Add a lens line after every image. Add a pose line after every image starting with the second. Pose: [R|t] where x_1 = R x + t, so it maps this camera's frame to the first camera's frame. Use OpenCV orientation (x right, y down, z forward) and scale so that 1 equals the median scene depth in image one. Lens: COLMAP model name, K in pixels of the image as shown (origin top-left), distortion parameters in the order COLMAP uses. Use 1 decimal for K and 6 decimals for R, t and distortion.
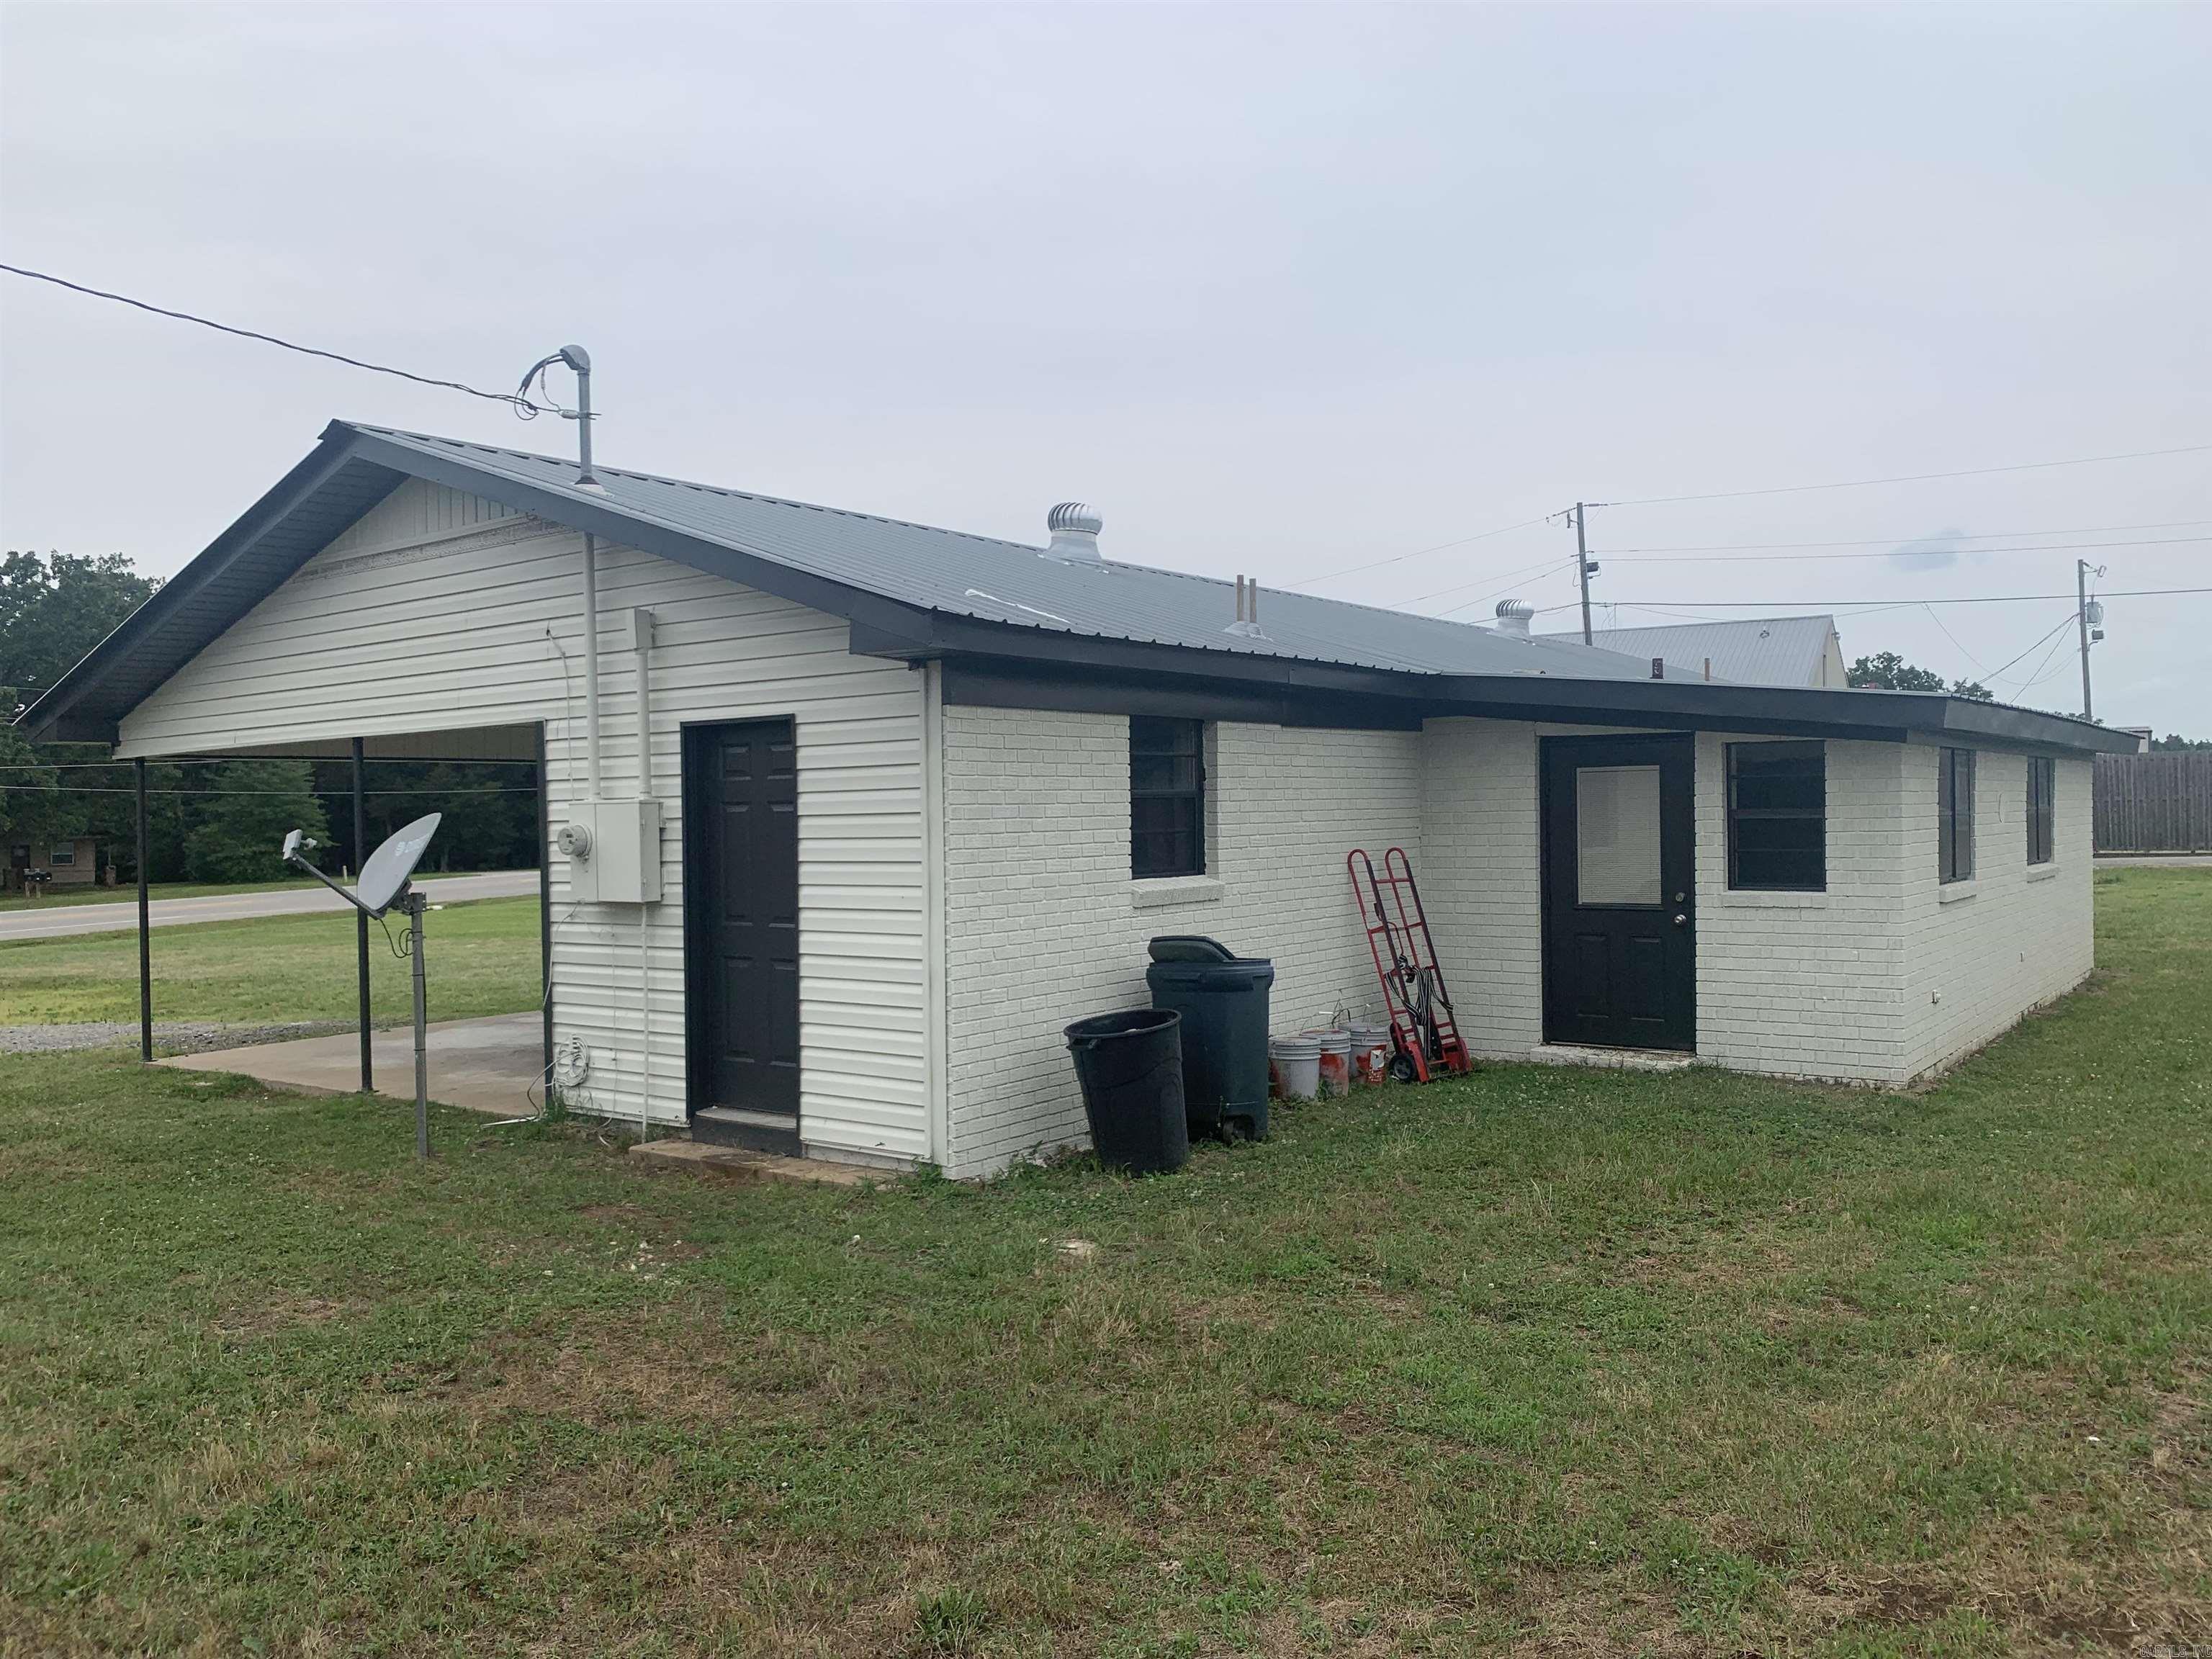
lens RADIAL K [[1731.7, 0, 1111.4], [0, 1731.7, 827.7], [0, 0, 1]] dist [0.014291, 0.000542]
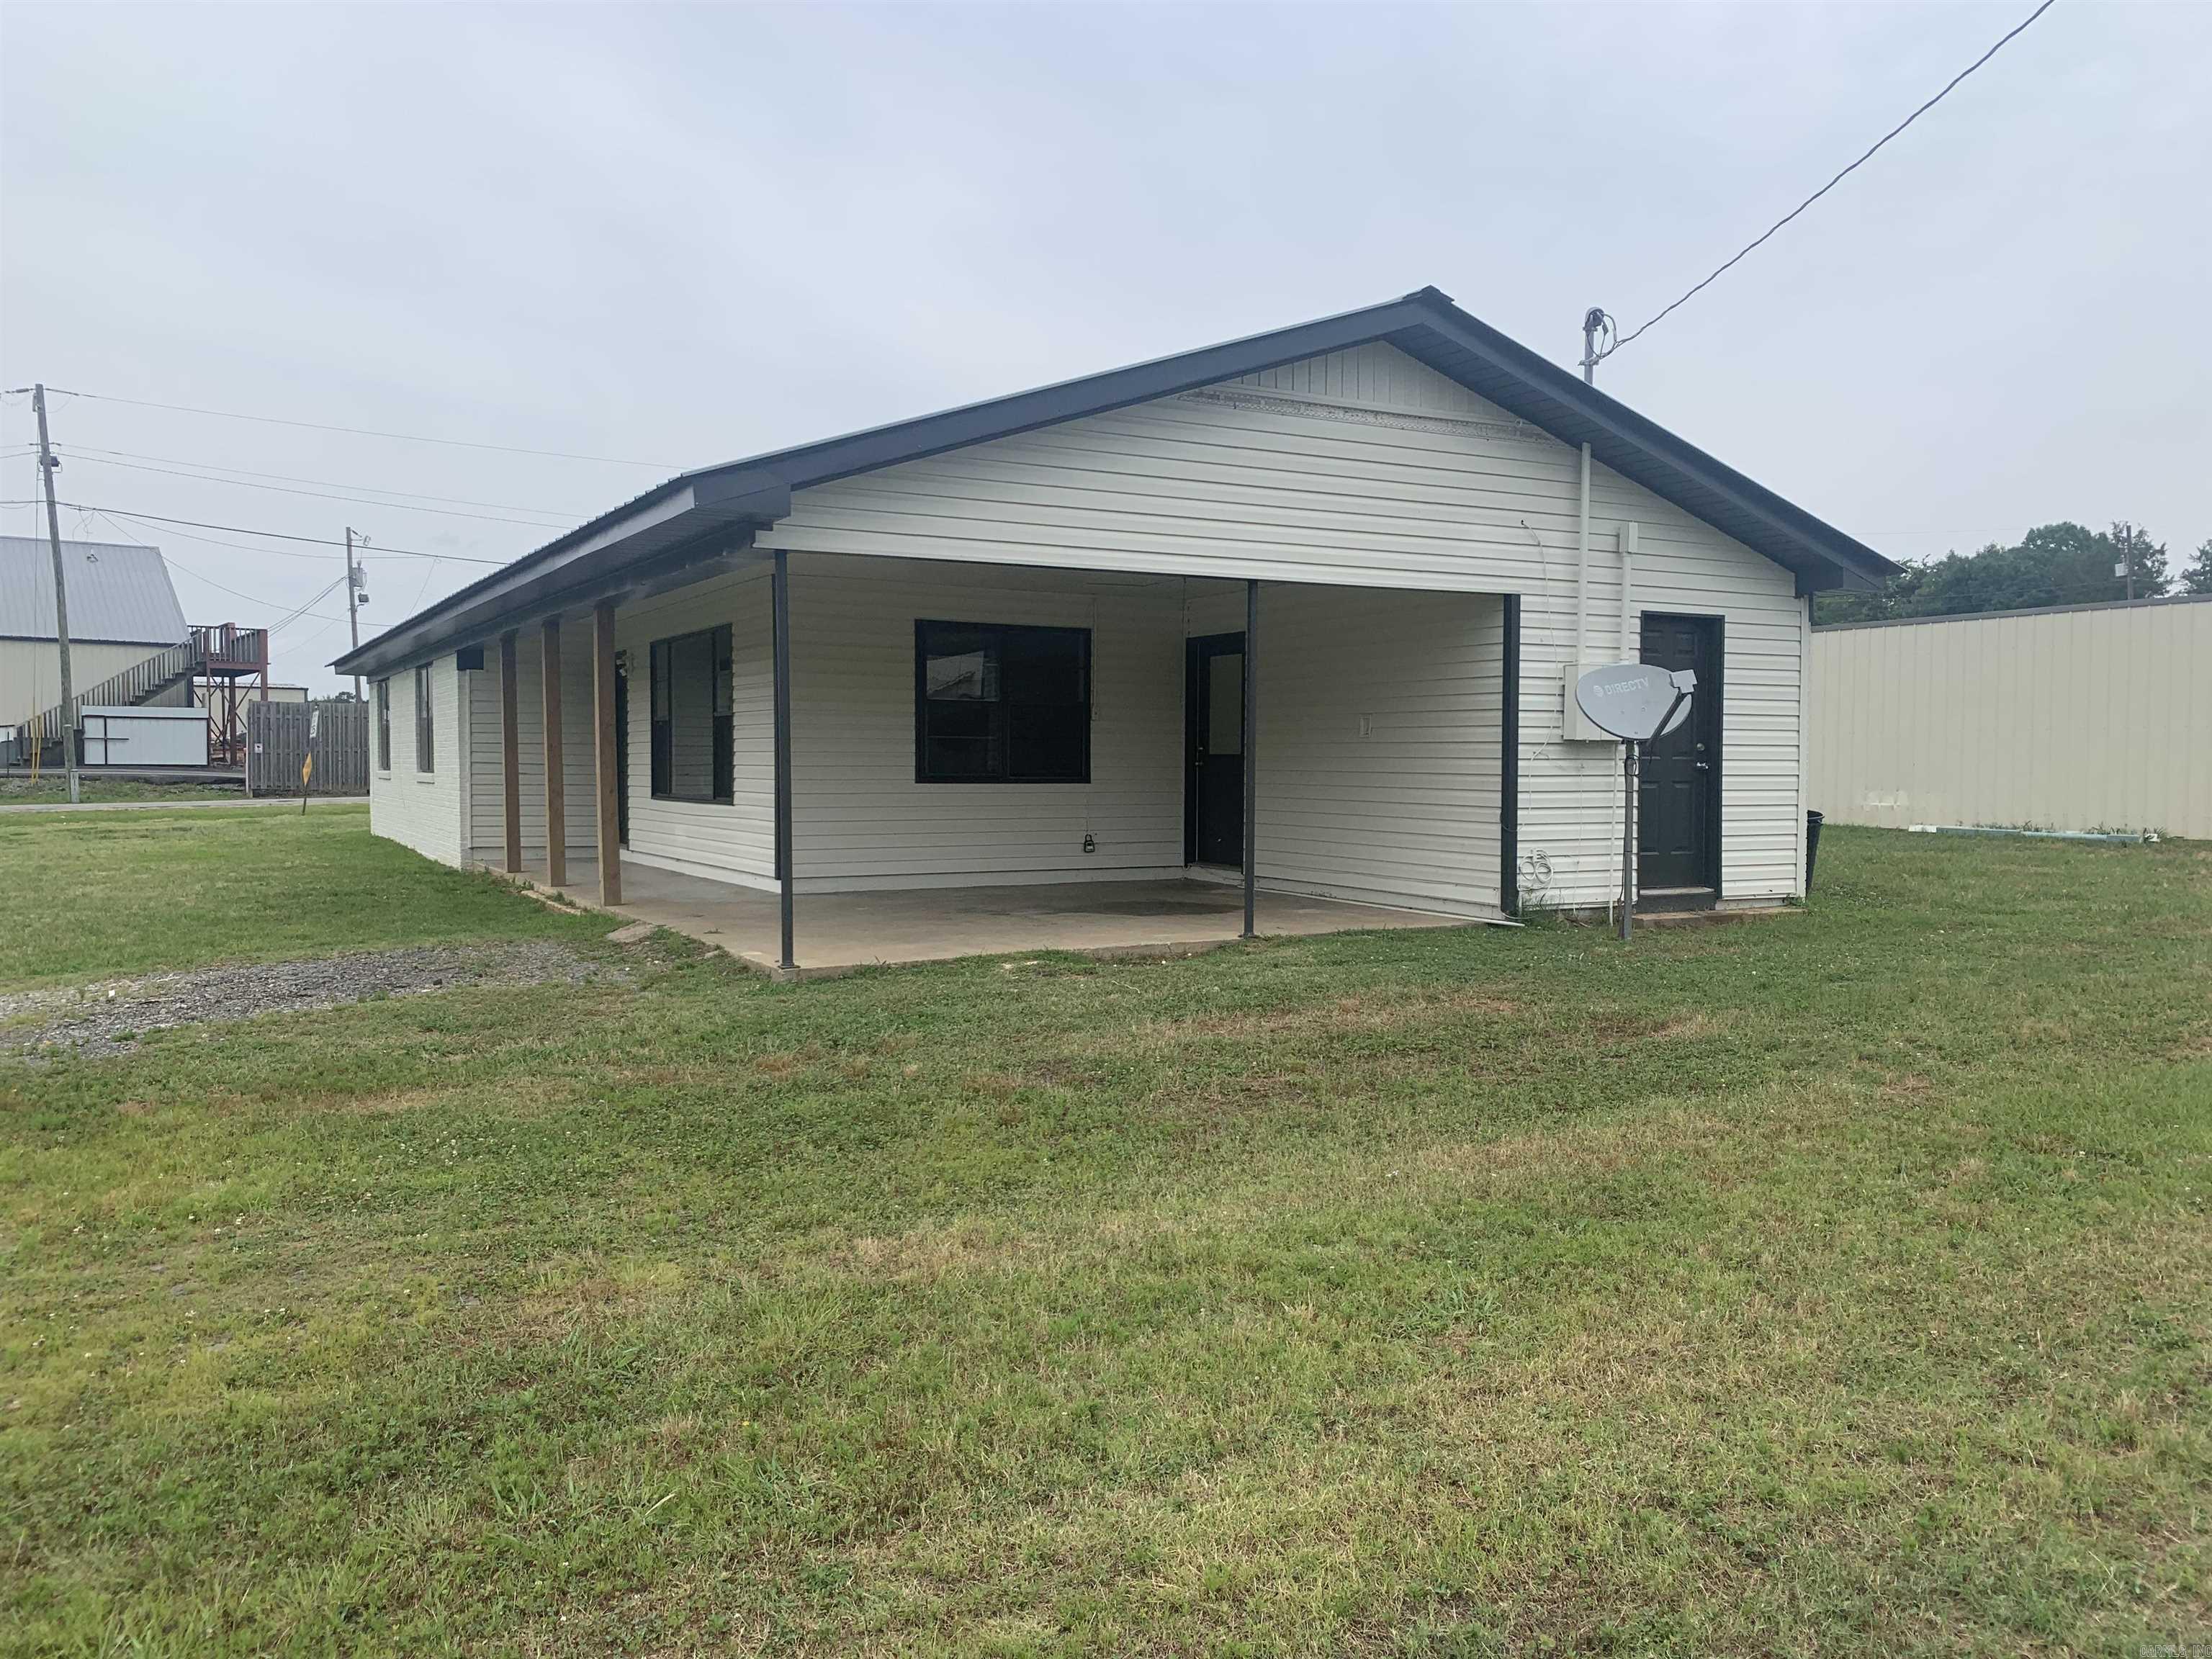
lens RADIAL K [[1731.7, 0, 1113.7], [0, 1731.7, 839.4], [0, 0, 1]] dist [0.014291, 0.000542]
pose [[0.402443, -0.020265, 0.915221, -1.565338], [-0.004214, 0.999703, 0.023988, 0.083576], [-0.915436, -0.013511, 0.402238, 0.768170]]
